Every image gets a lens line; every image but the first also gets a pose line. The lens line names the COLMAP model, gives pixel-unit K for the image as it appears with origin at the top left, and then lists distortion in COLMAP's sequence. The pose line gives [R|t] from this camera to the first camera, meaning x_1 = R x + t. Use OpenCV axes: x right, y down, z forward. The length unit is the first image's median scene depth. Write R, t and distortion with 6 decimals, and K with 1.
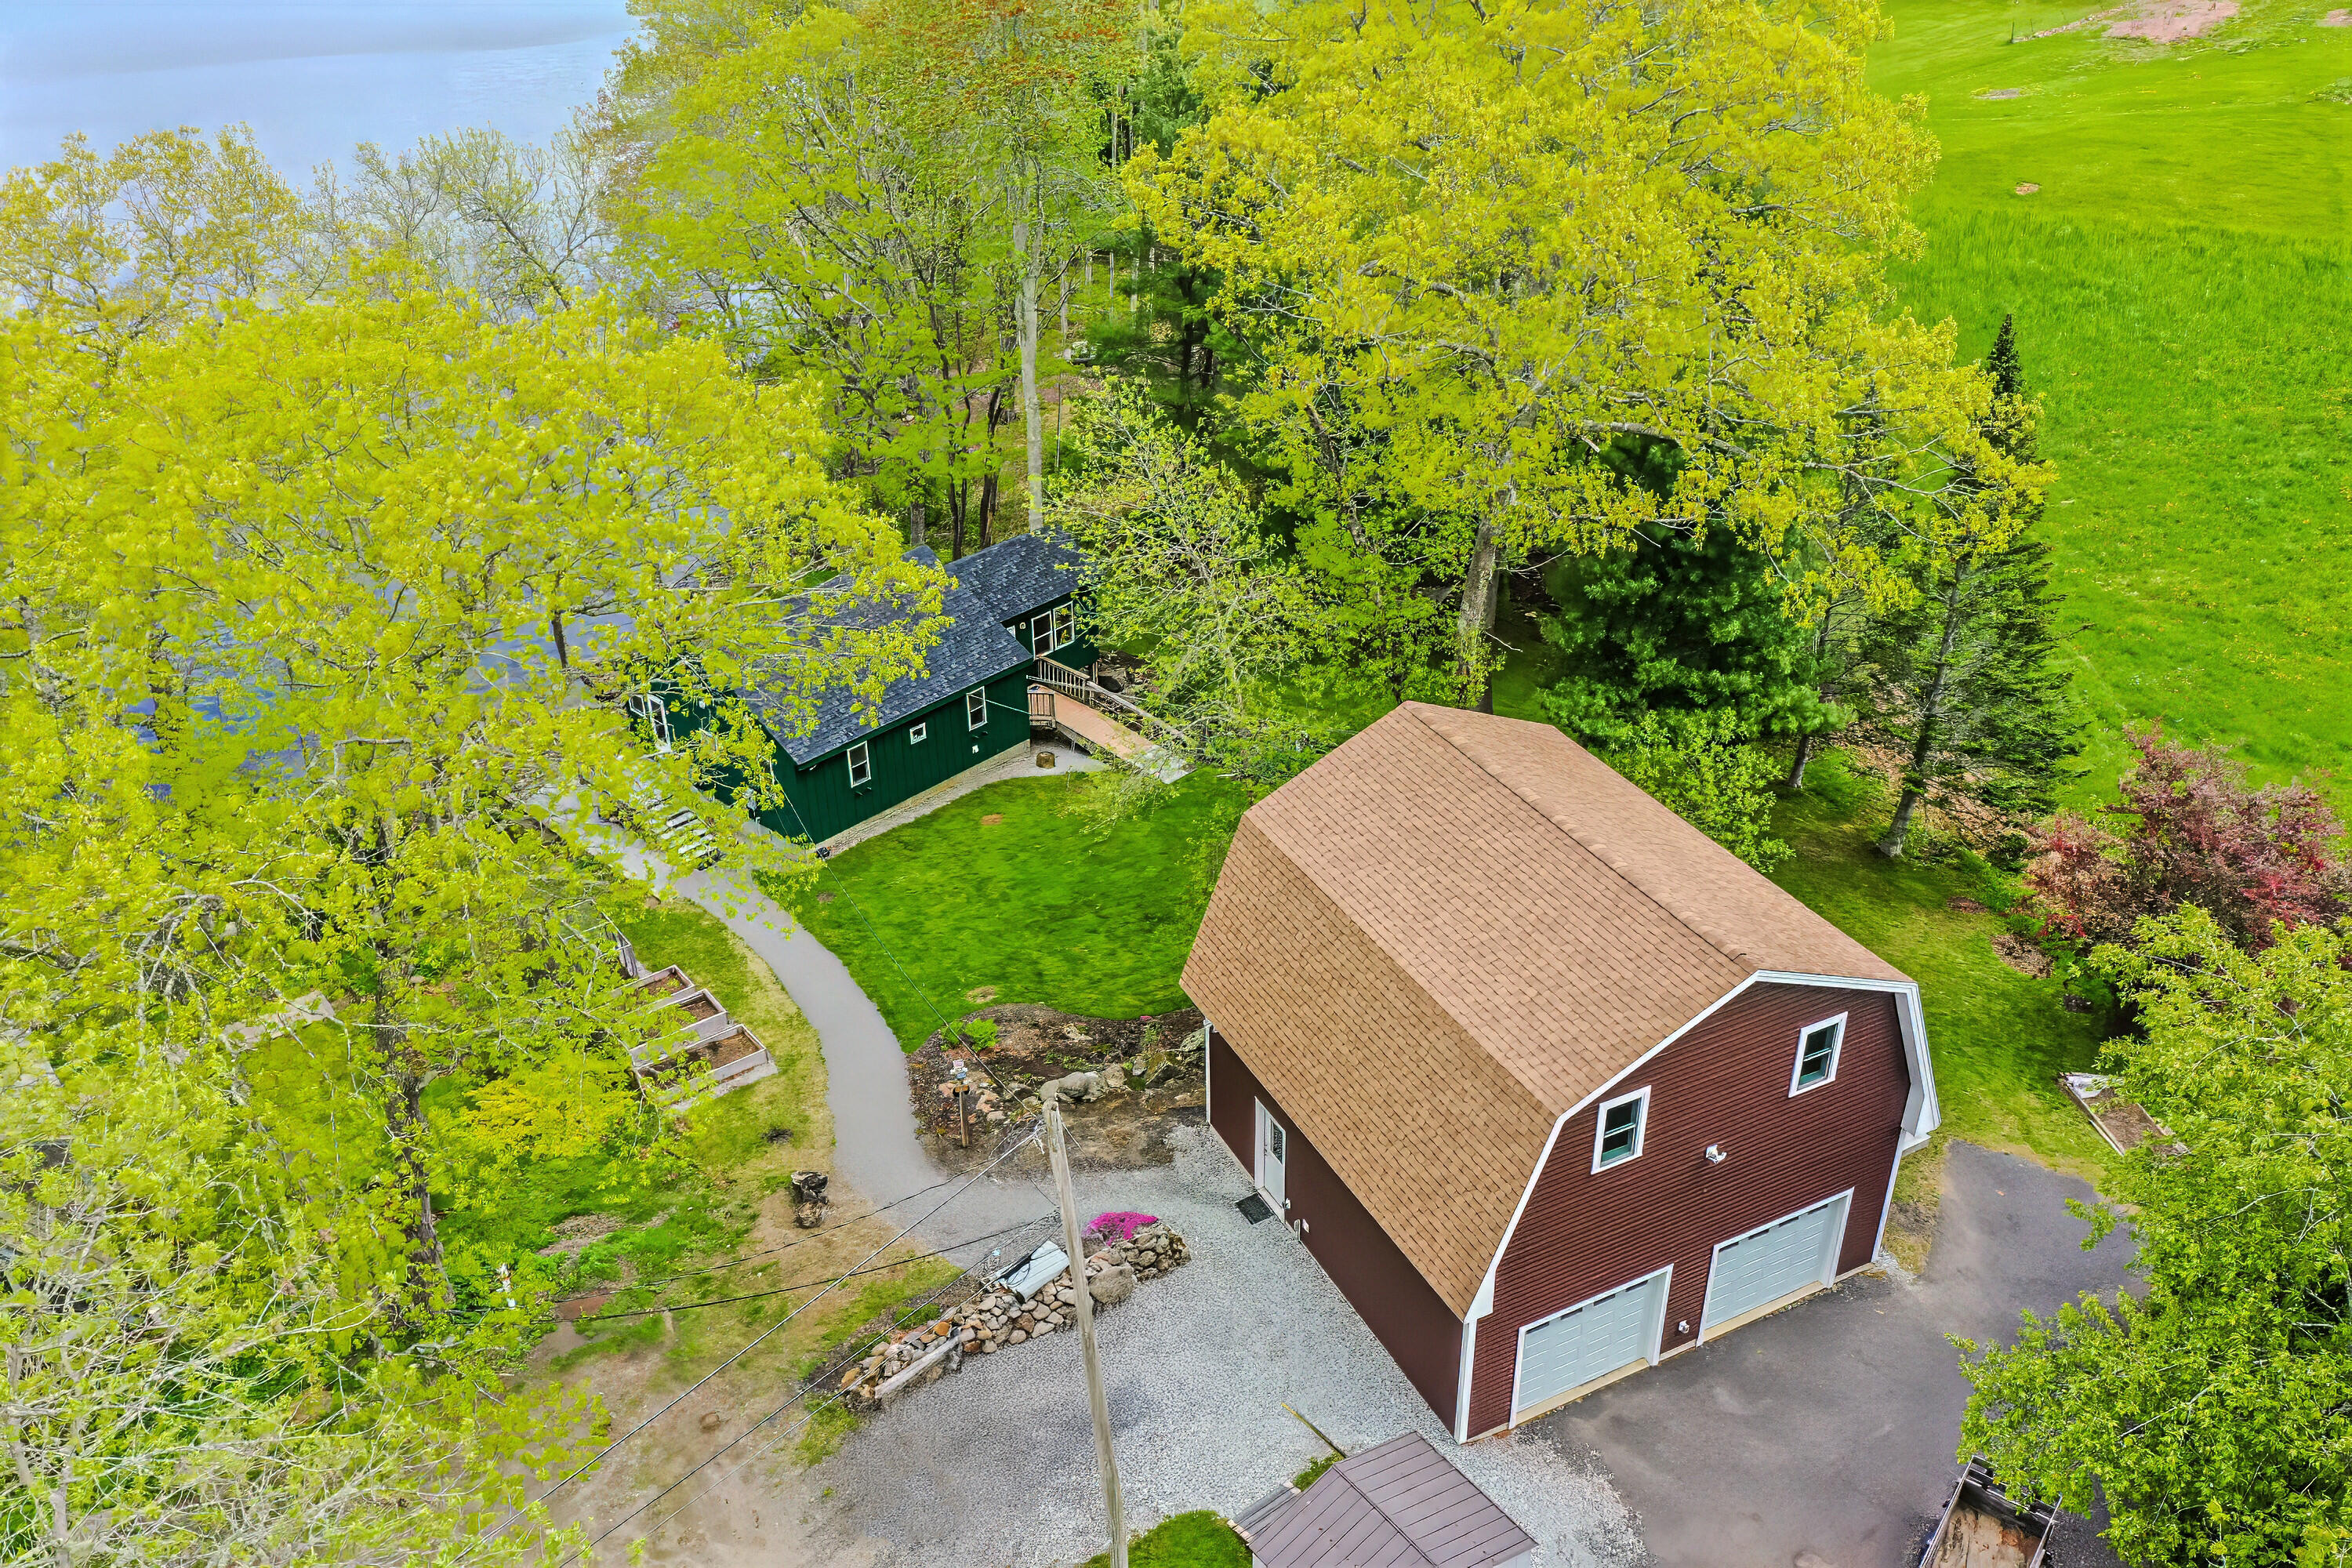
lens RADIAL K [[1912.7, 0, 1176.0], [0, 1912.7, 784.0], [0, 0, 1]] dist [-0.001813, 0.014789]
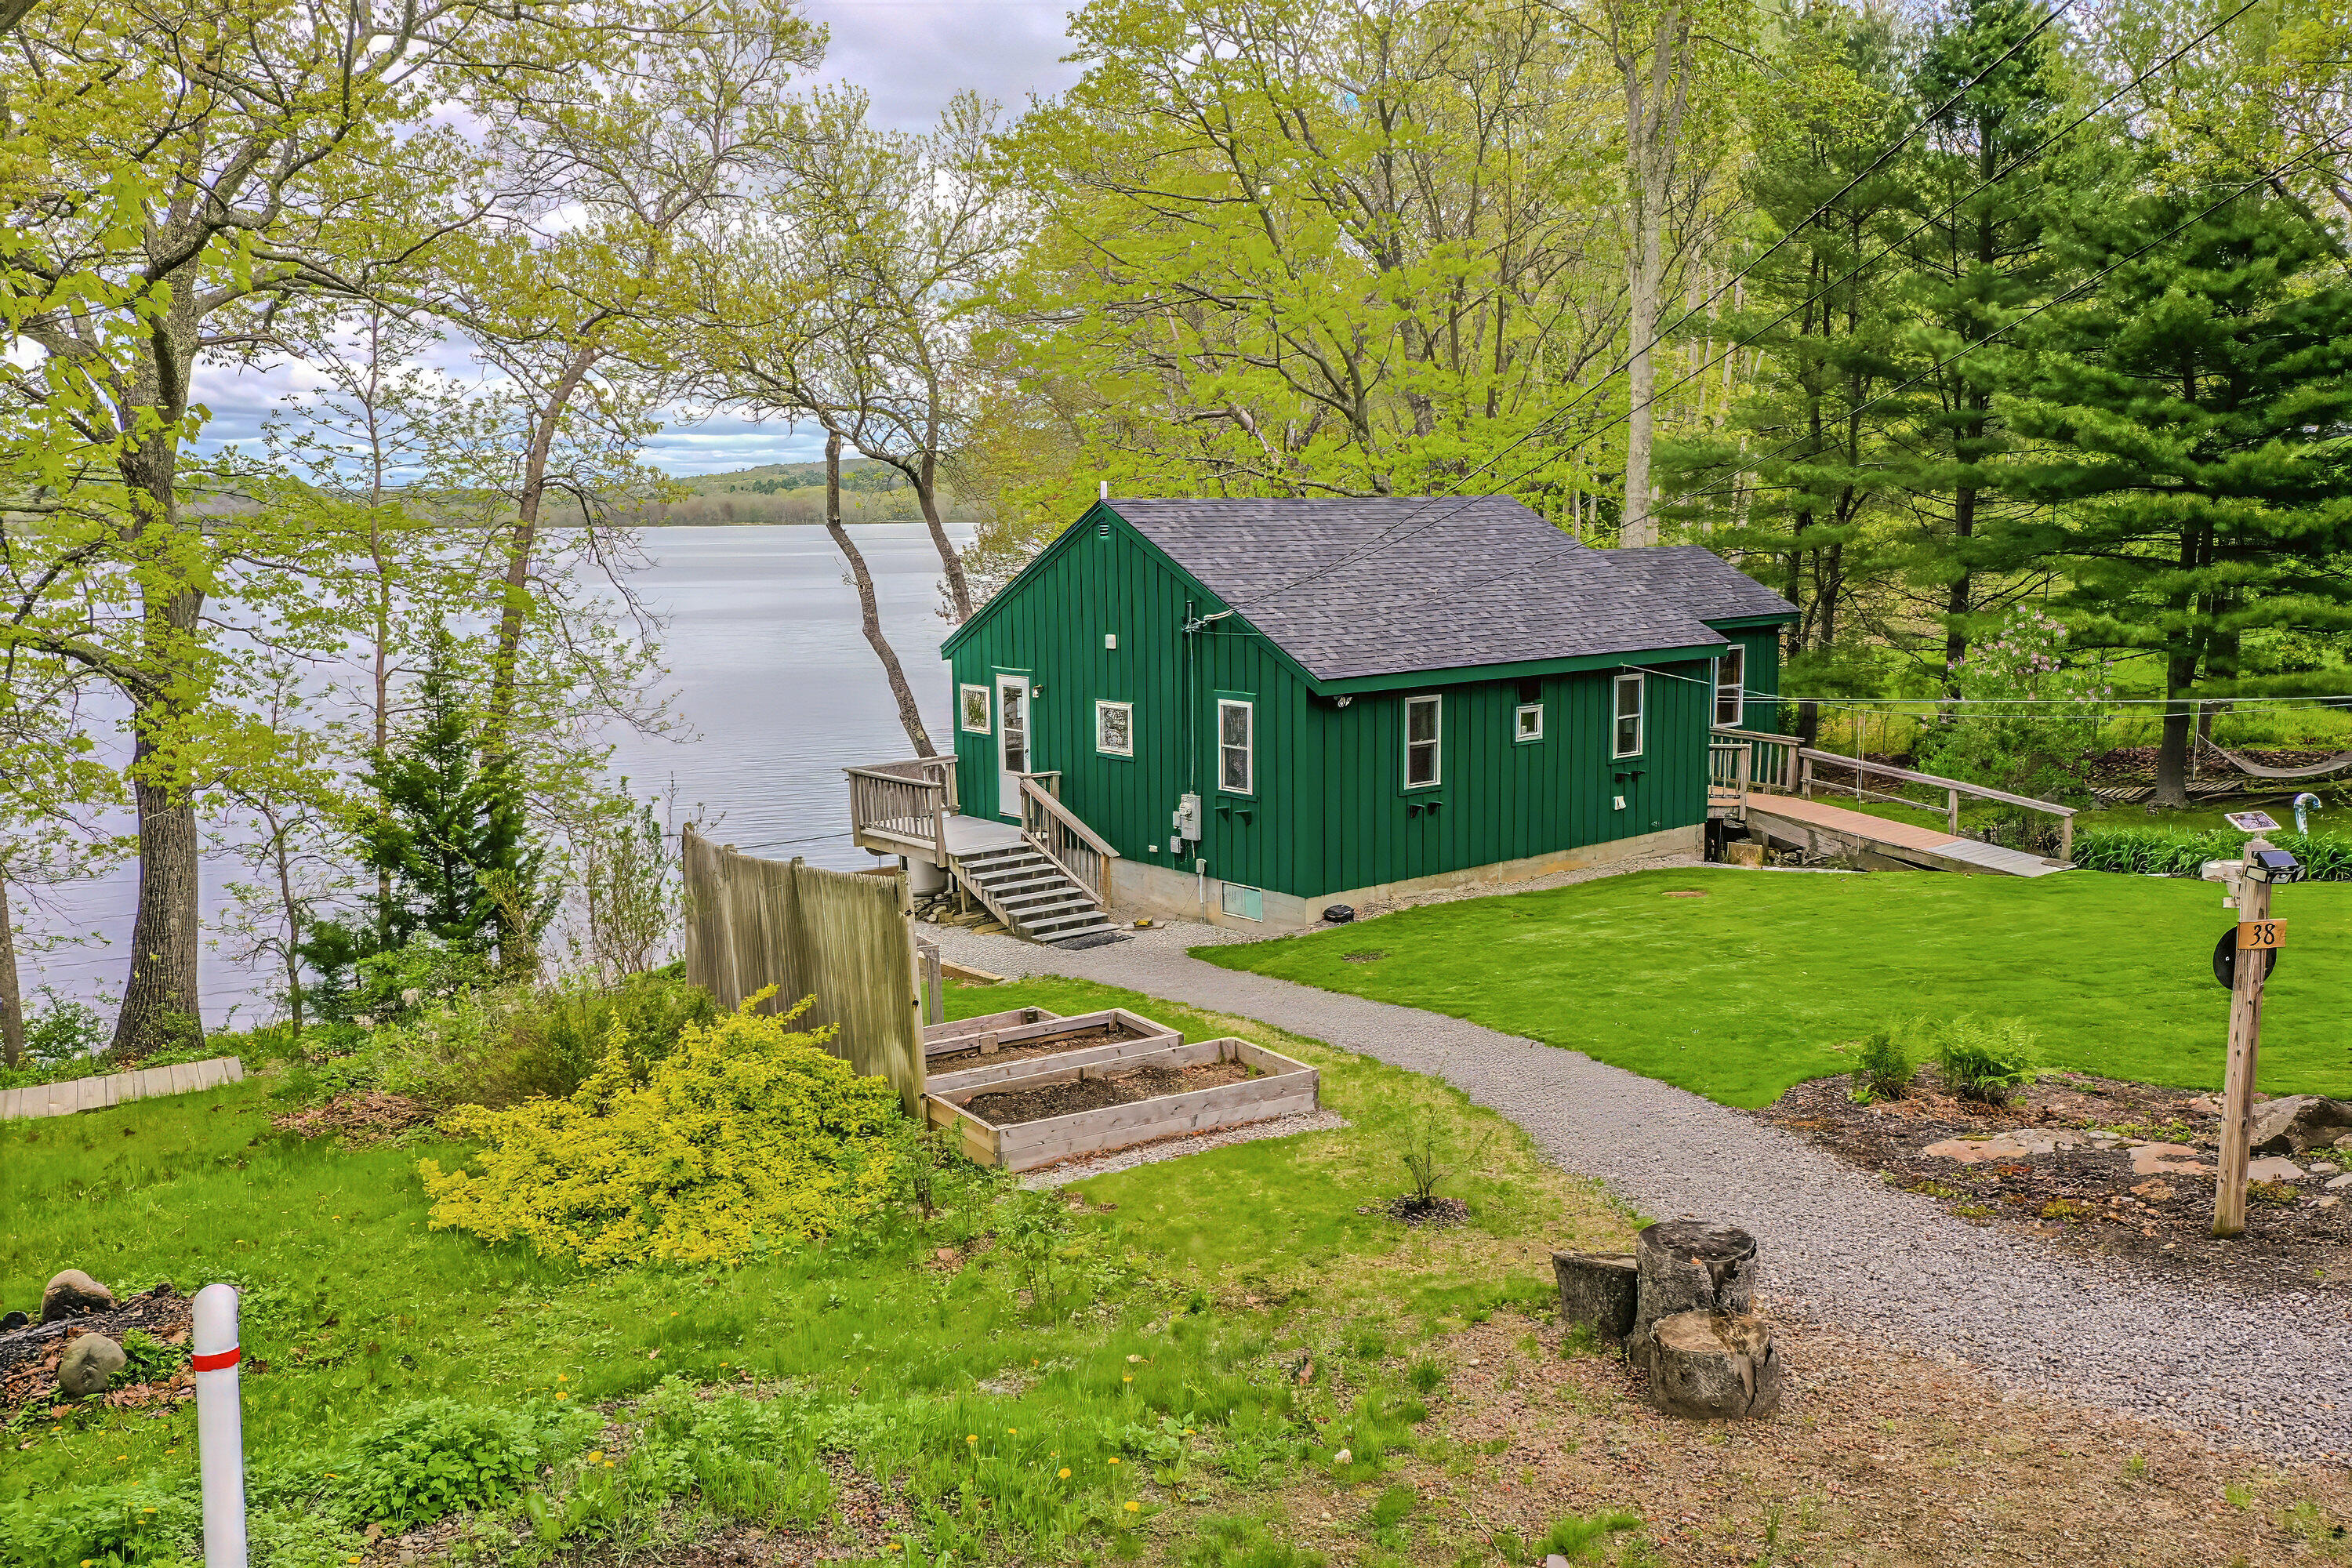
lens RADIAL K [[1912.7, 0, 1176.0], [0, 1912.7, 784.0], [0, 0, 1]] dist [-0.001813, 0.014789]
pose [[0.989667, 0.030321, -0.140140, -0.162862], [-0.078892, 0.931286, -0.355643, 0.179952], [0.119727, 0.363024, 0.924056, 0.561985]]
